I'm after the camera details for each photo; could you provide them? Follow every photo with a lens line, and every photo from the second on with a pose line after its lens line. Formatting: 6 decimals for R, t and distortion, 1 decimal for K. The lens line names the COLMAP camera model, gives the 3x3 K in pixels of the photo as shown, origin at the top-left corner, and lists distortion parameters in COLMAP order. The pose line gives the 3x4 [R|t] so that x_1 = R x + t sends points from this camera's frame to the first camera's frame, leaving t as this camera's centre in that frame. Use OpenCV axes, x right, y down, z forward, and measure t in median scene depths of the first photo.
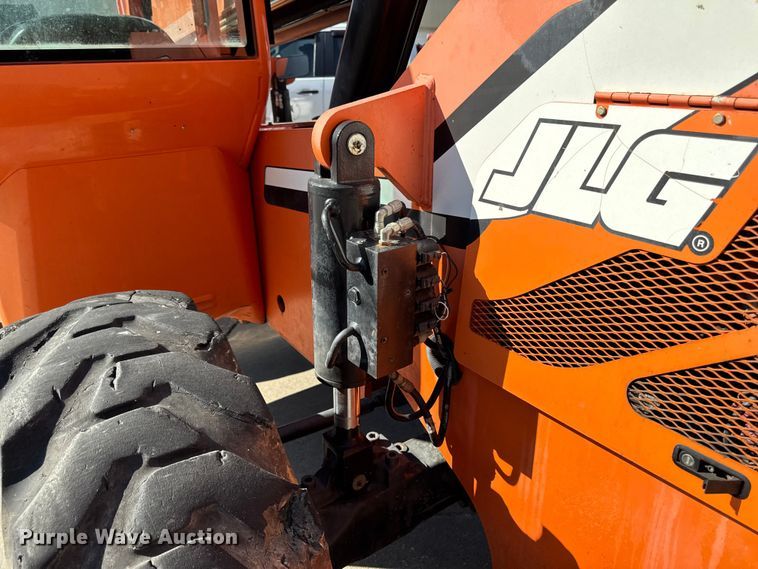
lens RADIAL K [[544.0, 0, 379.0], [0, 544.0, 284.5], [0, 0, 1]] dist [0.072539, -0.095113]
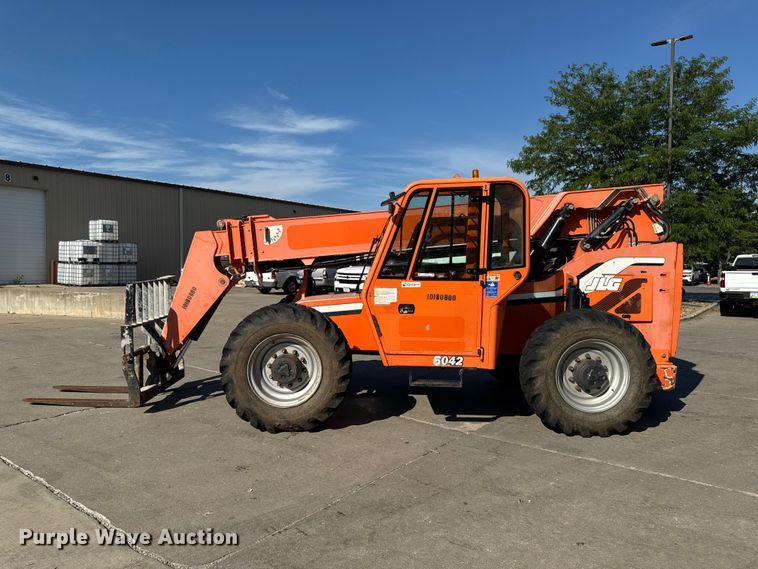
lens RADIAL K [[544.0, 0, 379.0], [0, 544.0, 284.5], [0, 0, 1]] dist [0.072539, -0.095113]
pose [[0.553183, -0.014439, 0.832935, -6.350948], [0.291984, 0.939784, -0.177626, 0.205375], [-0.780214, 0.341463, 0.524088, -0.455200]]
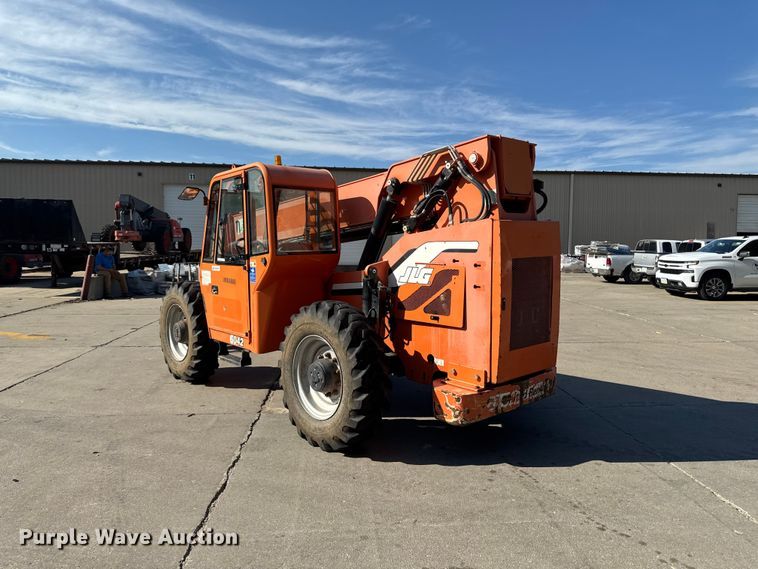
lens RADIAL K [[544.0, 0, 379.0], [0, 544.0, 284.5], [0, 0, 1]] dist [0.072539, -0.095113]
pose [[0.992227, 0.008761, 0.124133, -0.627805], [0.029240, 0.953177, -0.300995, 1.401821], [-0.120957, 0.302285, 0.945512, -3.802931]]
